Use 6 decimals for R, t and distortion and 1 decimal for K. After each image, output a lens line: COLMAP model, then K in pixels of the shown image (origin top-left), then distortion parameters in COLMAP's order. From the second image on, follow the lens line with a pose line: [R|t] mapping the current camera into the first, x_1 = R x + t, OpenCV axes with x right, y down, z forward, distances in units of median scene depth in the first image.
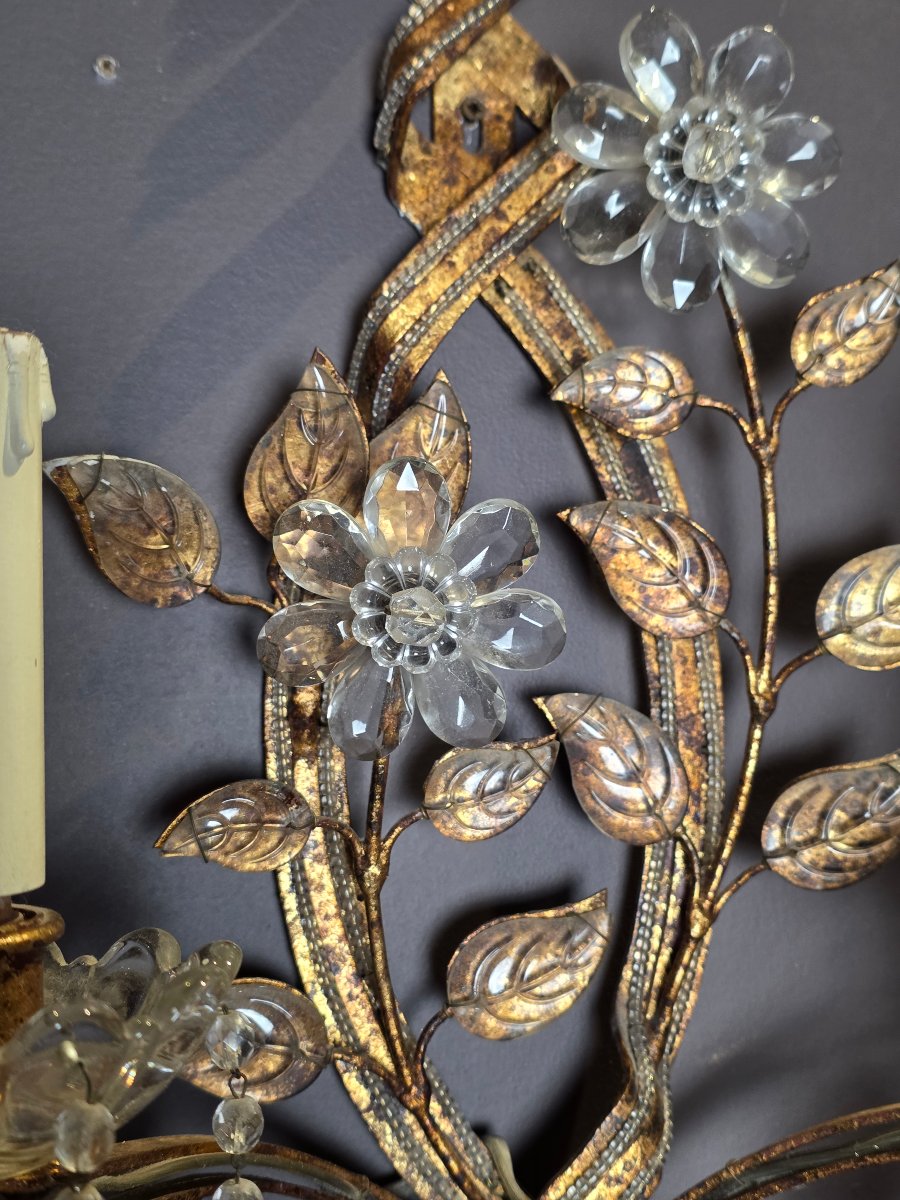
lens RADIAL K [[1615.1, 0, 450.0], [0, 1615.1, 600.0], [0, 0, 1]] dist [0.092022, -0.083850]
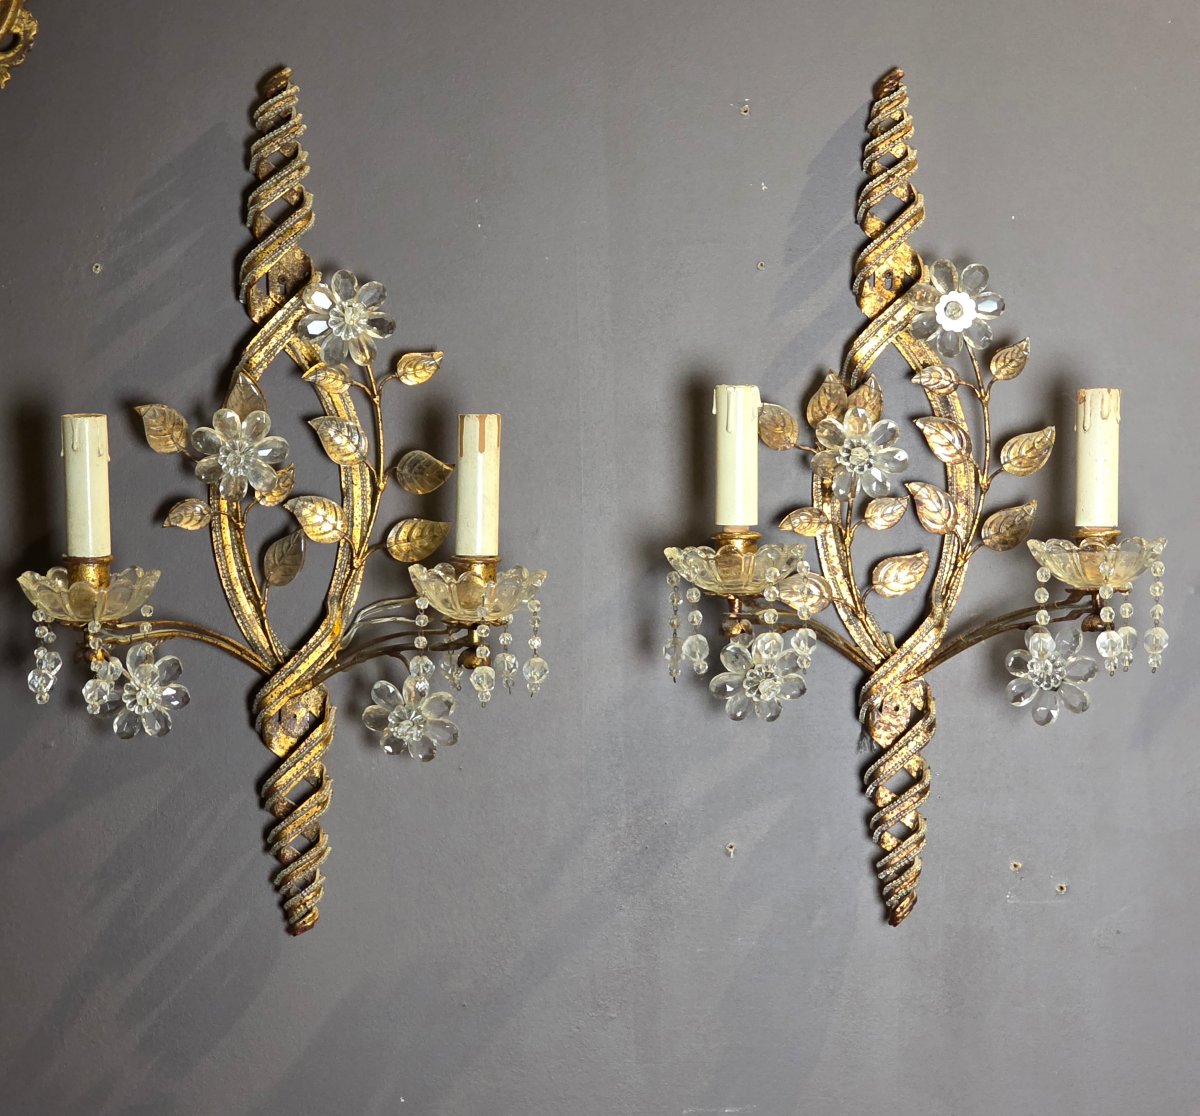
lens RADIAL K [[4080.3, 0, 600.0], [0, 4080.3, 558.0], [0, 0, 1]] dist [-1.081590, 33.612999]
pose [[0.985387, 0.019782, -0.169181, 0.758188], [-0.009644, 0.998119, 0.060538, -0.245147], [0.170060, -0.058022, 0.983724, -6.354219]]
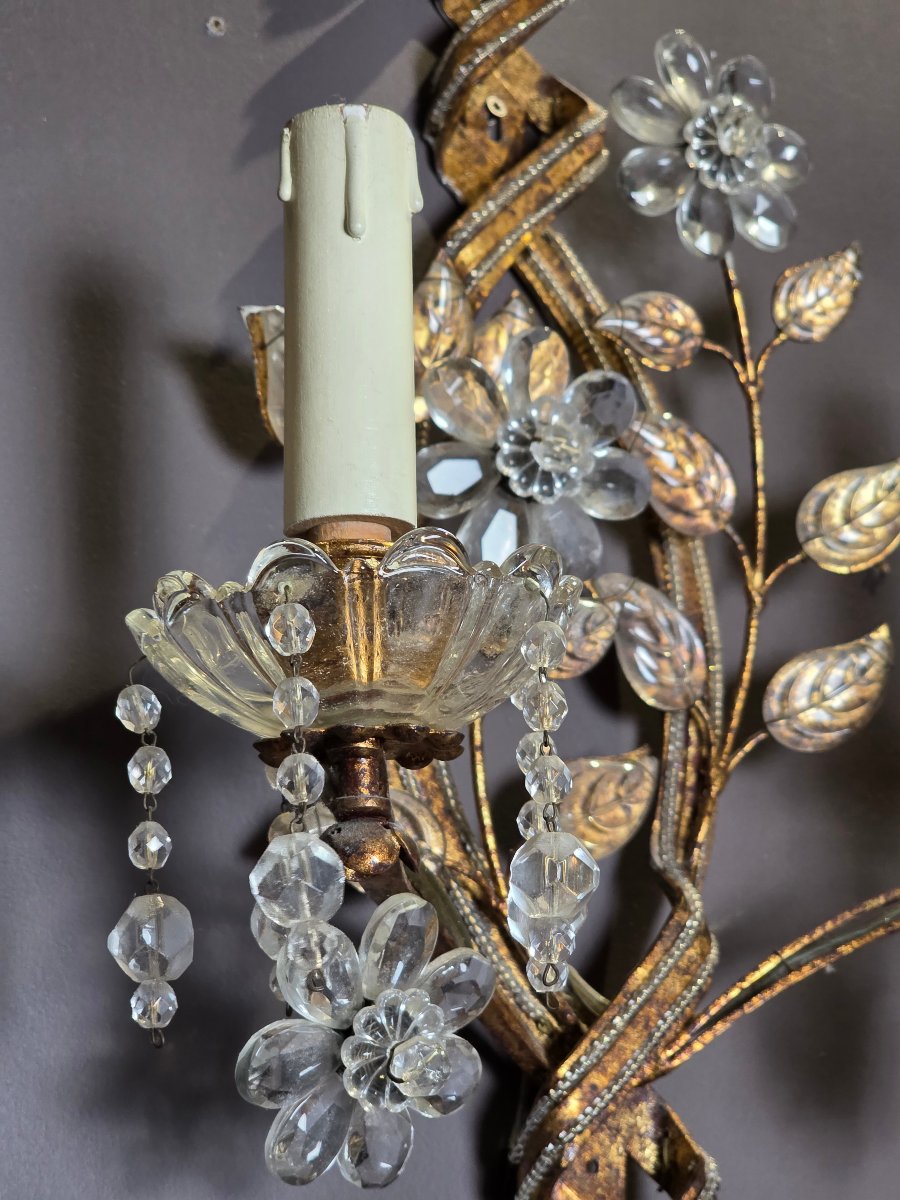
lens RADIAL K [[2390.9, 0, 450.0], [0, 2390.9, 600.0], [0, 0, 1]] dist [0.091072, 0.166302]
pose [[0.937610, 0.059380, 0.342580, -0.625660], [0.025914, 0.970633, -0.239167, 0.486355], [-0.346722, 0.233123, 0.908536, -0.513012]]
